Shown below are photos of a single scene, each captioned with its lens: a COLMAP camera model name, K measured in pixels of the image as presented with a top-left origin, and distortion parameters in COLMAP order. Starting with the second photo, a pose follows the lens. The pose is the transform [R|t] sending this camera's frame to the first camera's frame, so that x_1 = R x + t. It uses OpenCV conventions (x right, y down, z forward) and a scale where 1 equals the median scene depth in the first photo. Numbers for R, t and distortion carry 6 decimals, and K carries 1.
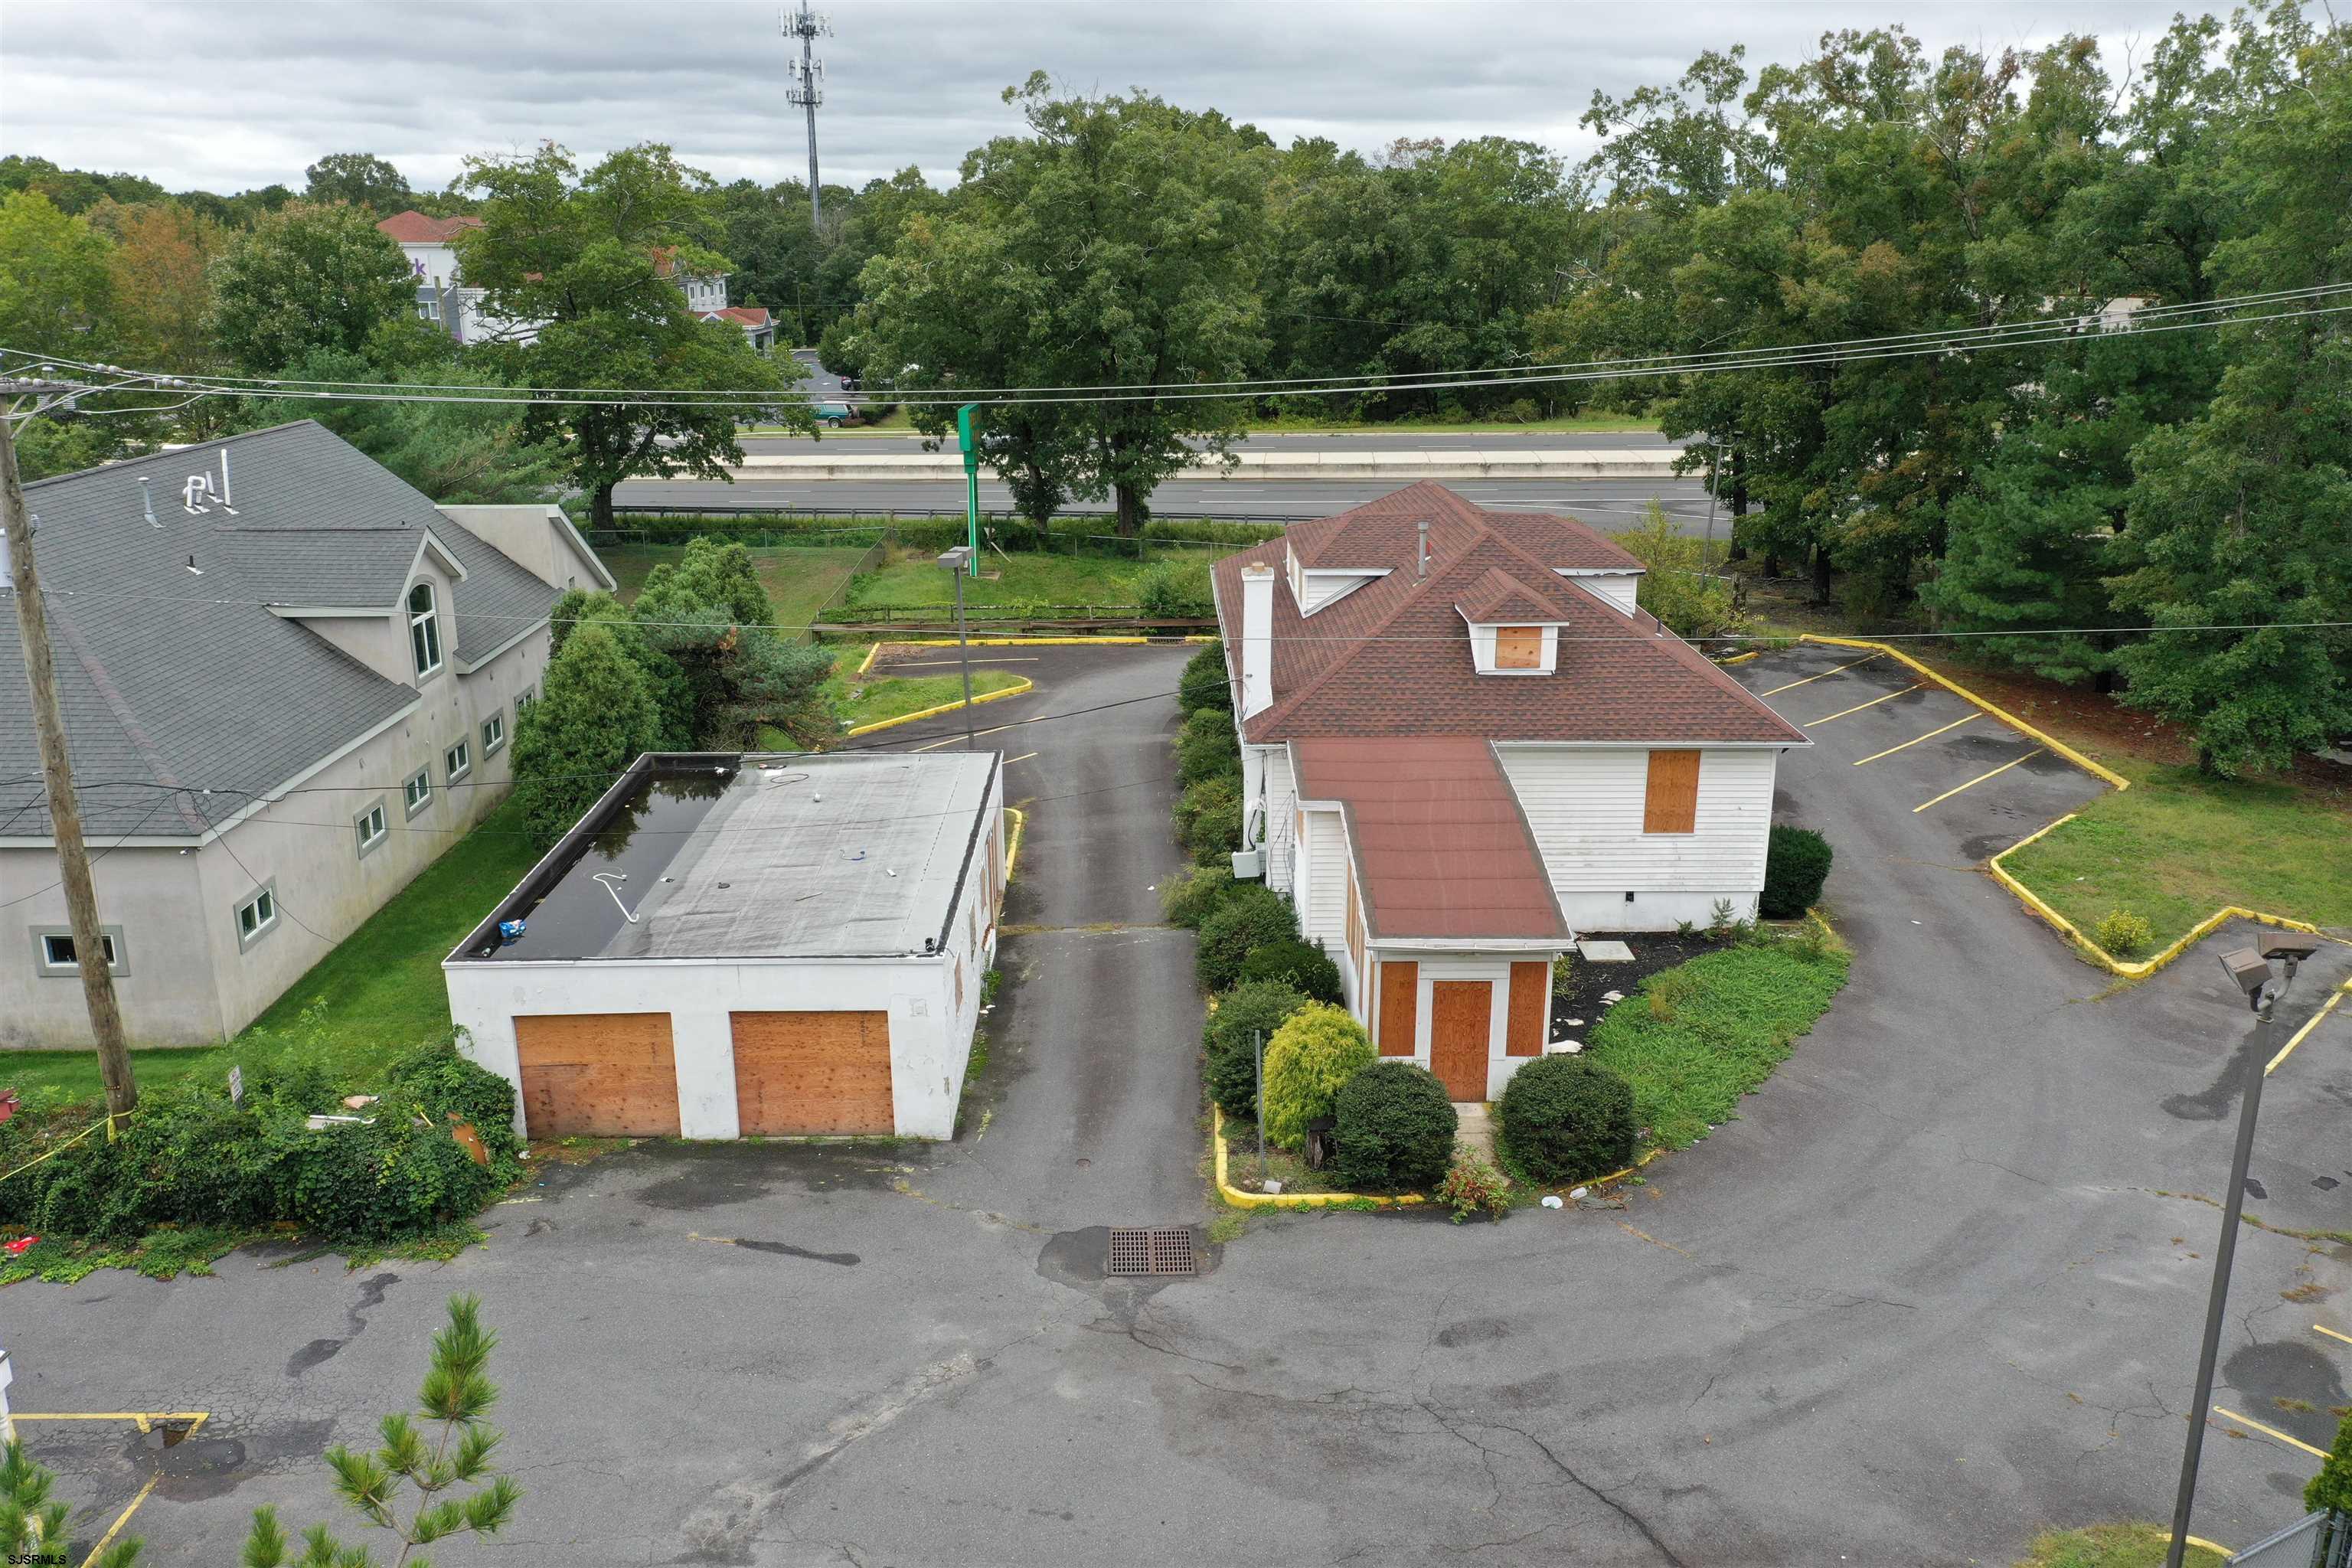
lens RADIAL K [[1859.7, 0, 1179.8], [0, 1859.7, 786.6], [0, 0, 1]] dist [0.010332, 0.001914]
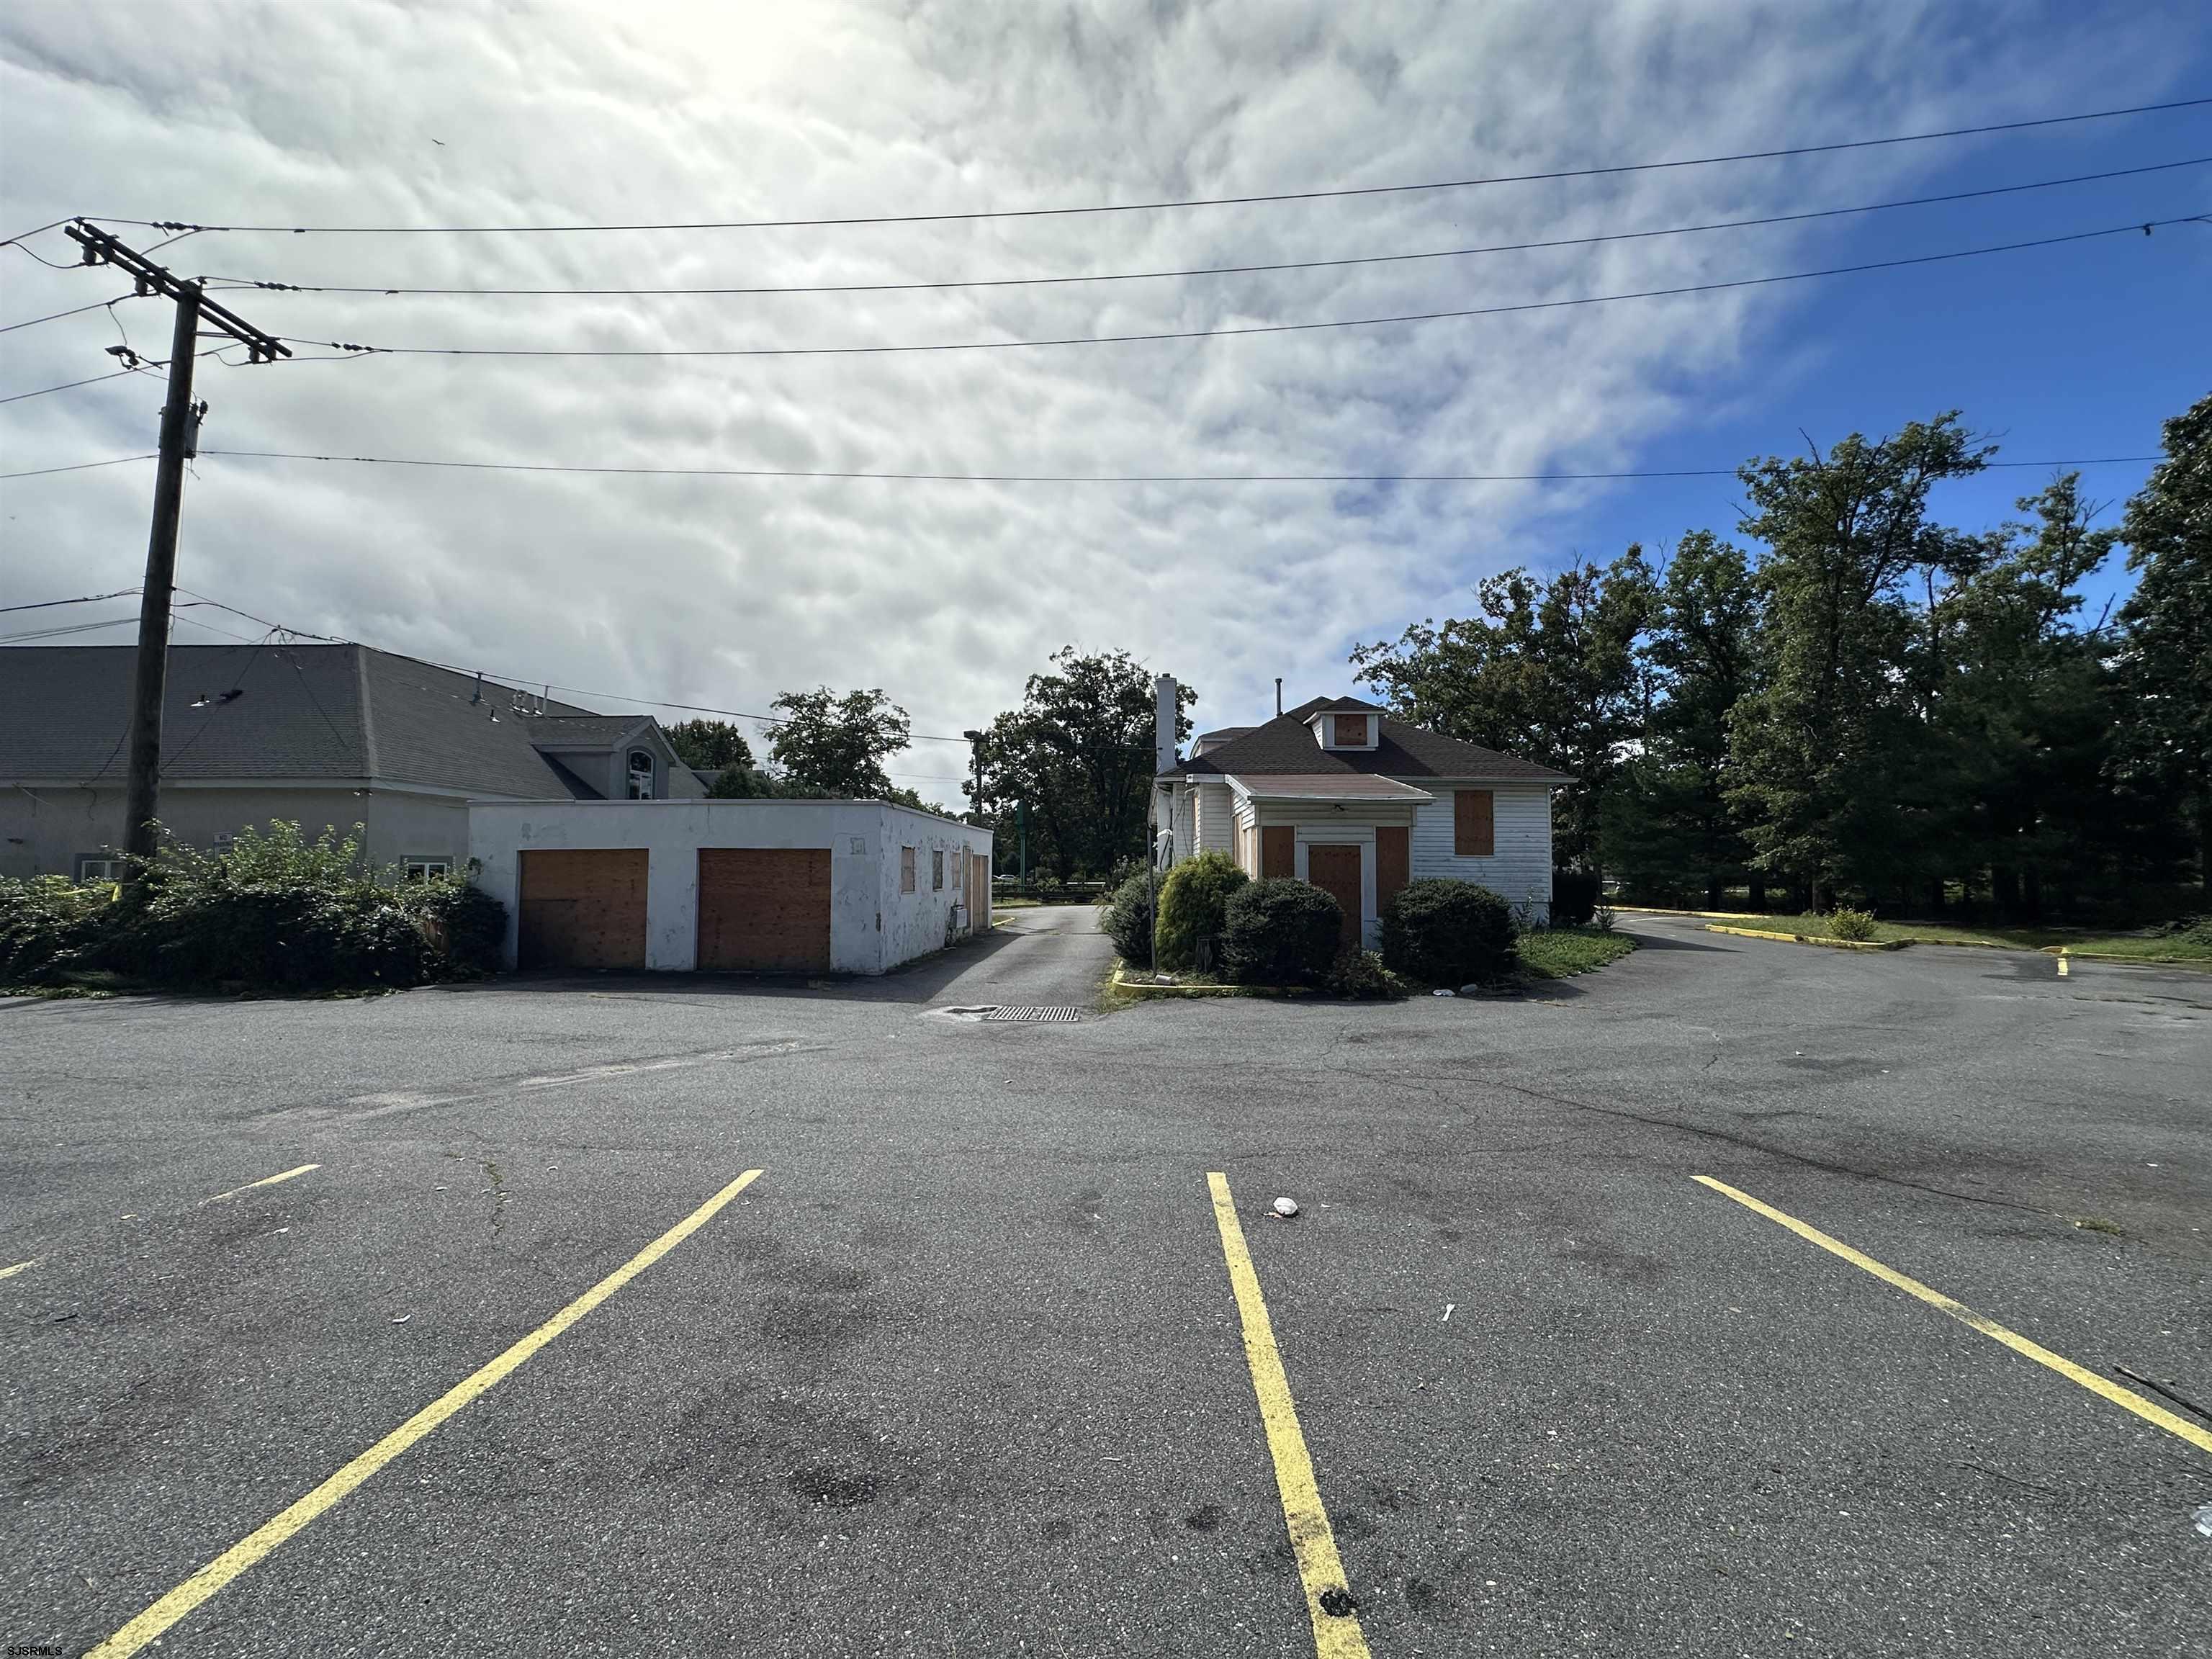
lens RADIAL K [[881.2, 0, 1102.2], [0, 881.2, 826.8], [0, 0, 1]] dist [-0.002414, 0.000578]
pose [[0.998157, 0.002206, -0.060636, 0.039717], [-0.022674, 0.940507, -0.339016, 0.262899], [0.056281, 0.339766, 0.938825, 0.447267]]
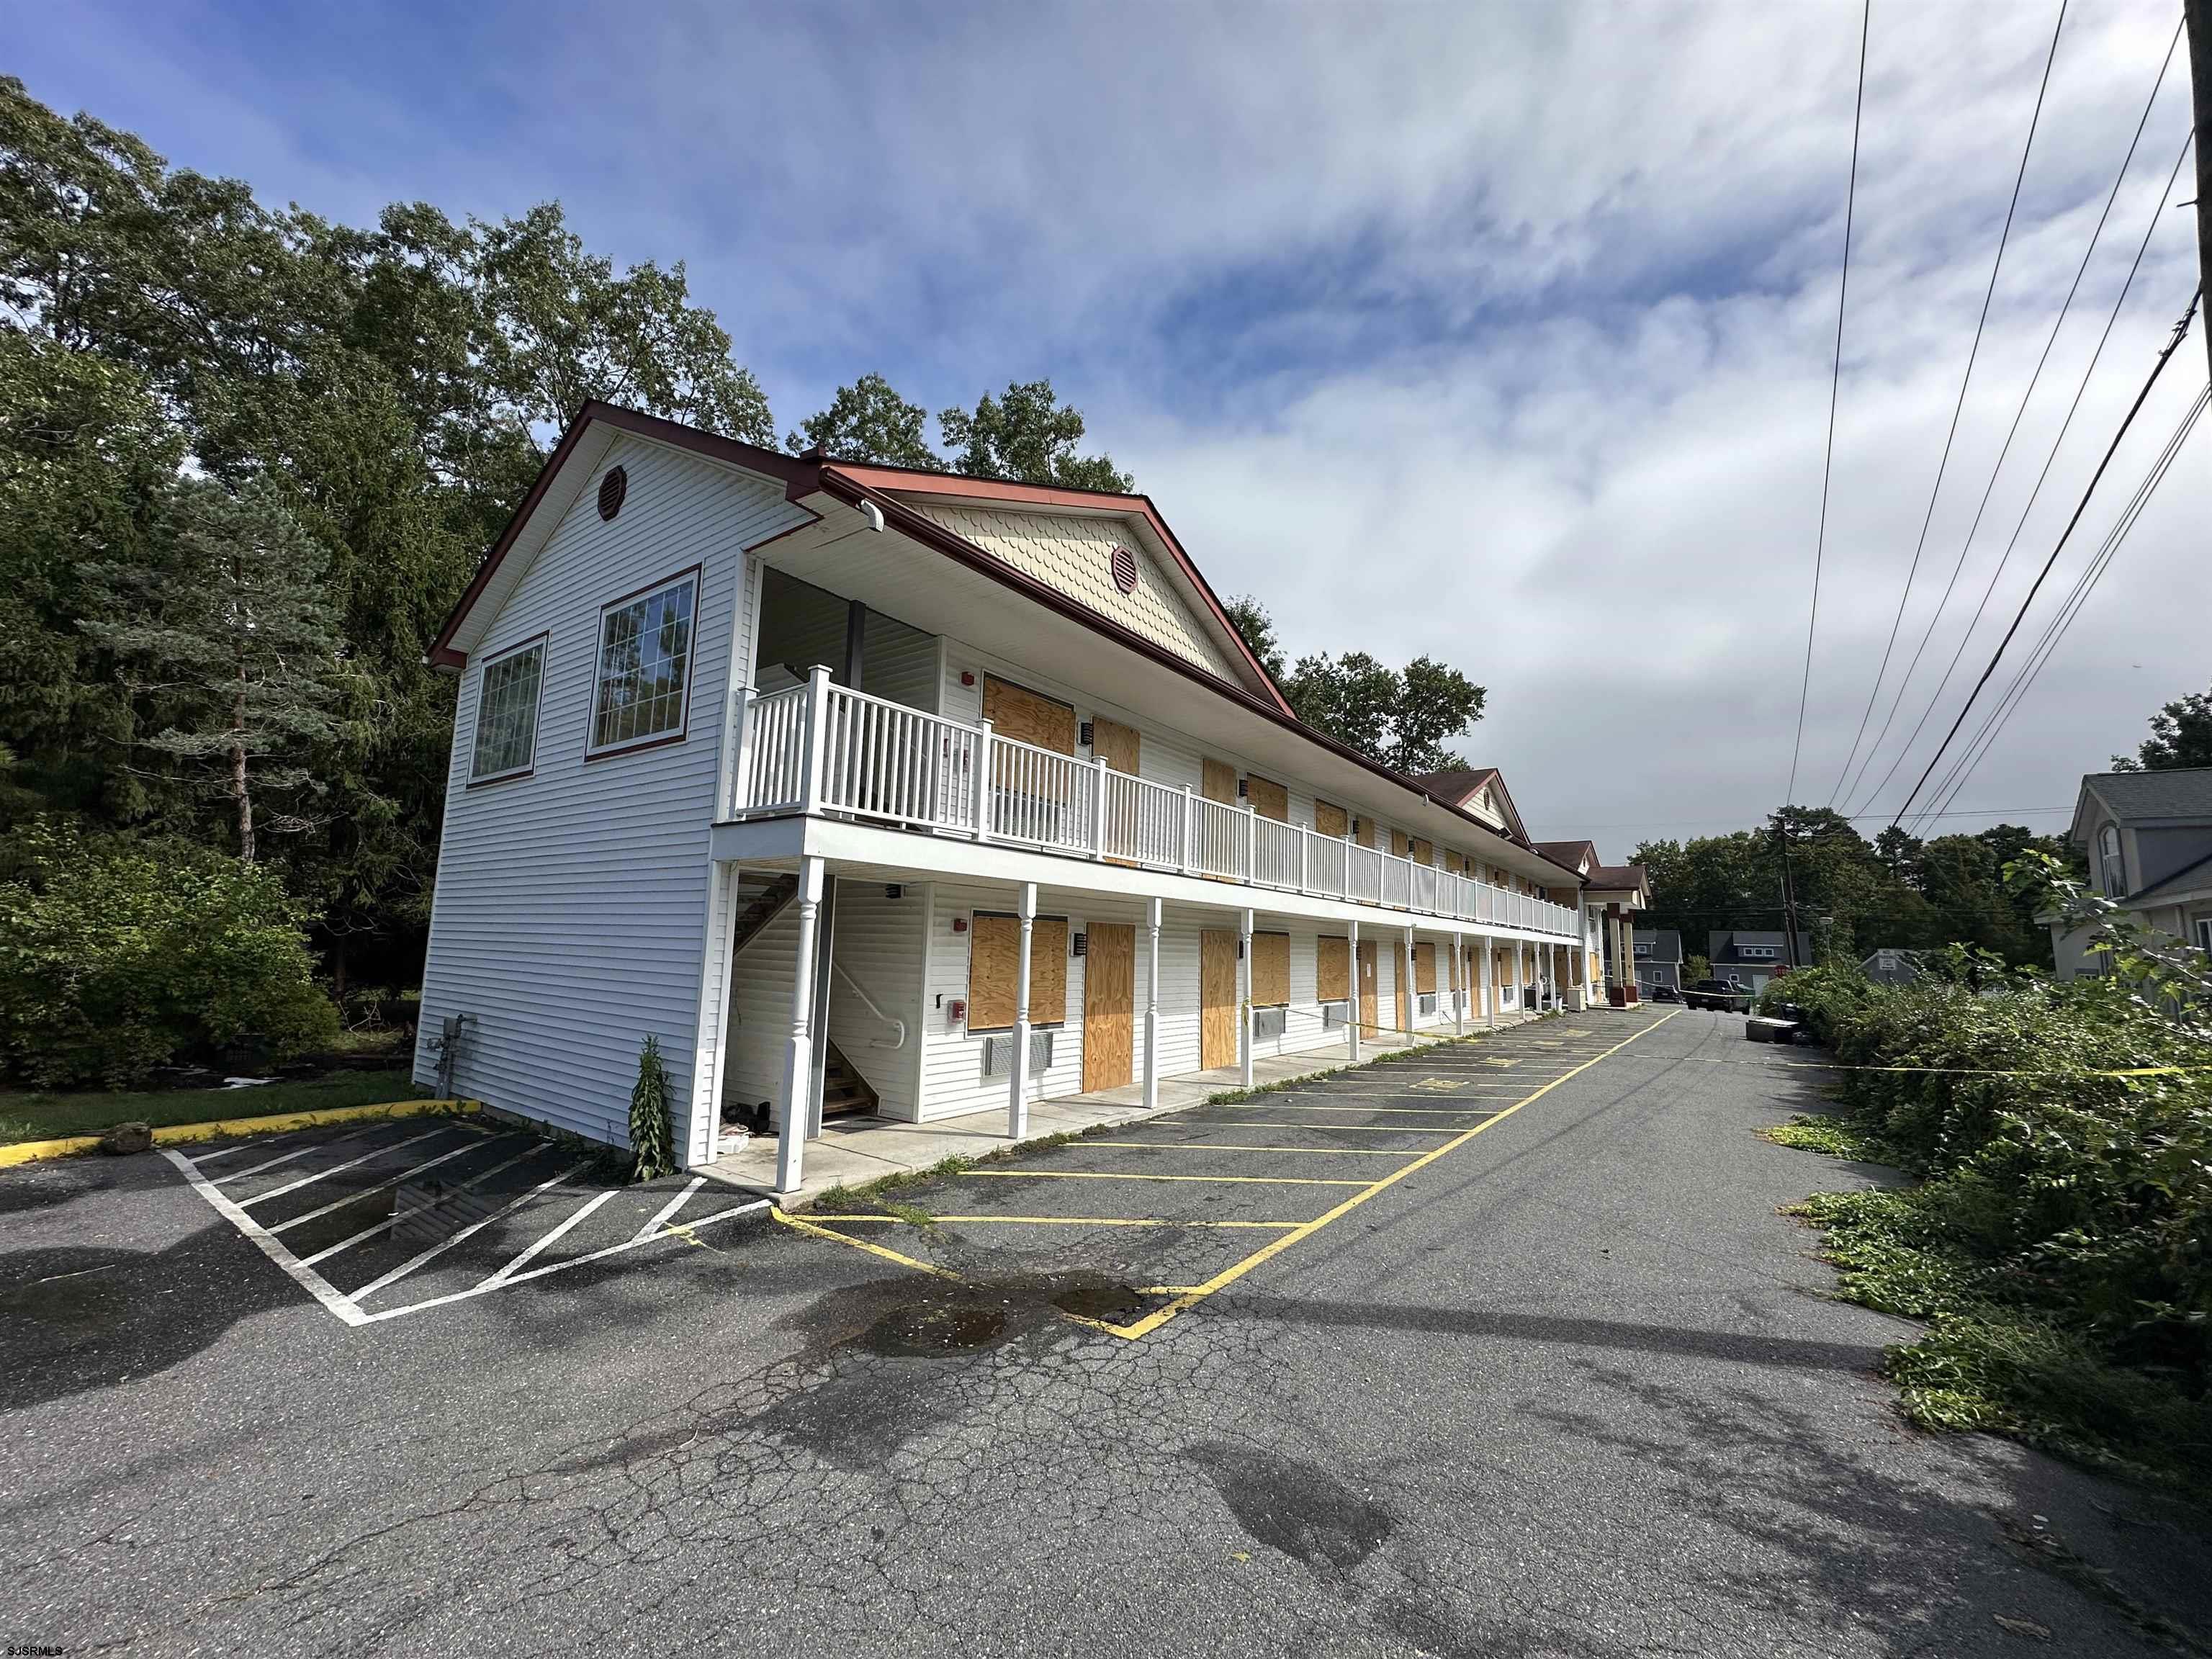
lens RADIAL K [[881.2, 0, 1102.2], [0, 881.2, 826.8], [0, 0, 1]] dist [-0.002414, 0.000578]
pose [[-0.602815, -0.123106, -0.788327, -0.248957], [-0.254460, 0.966095, 0.043713, 0.156535], [0.756217, 0.226948, -0.613702, 0.782559]]
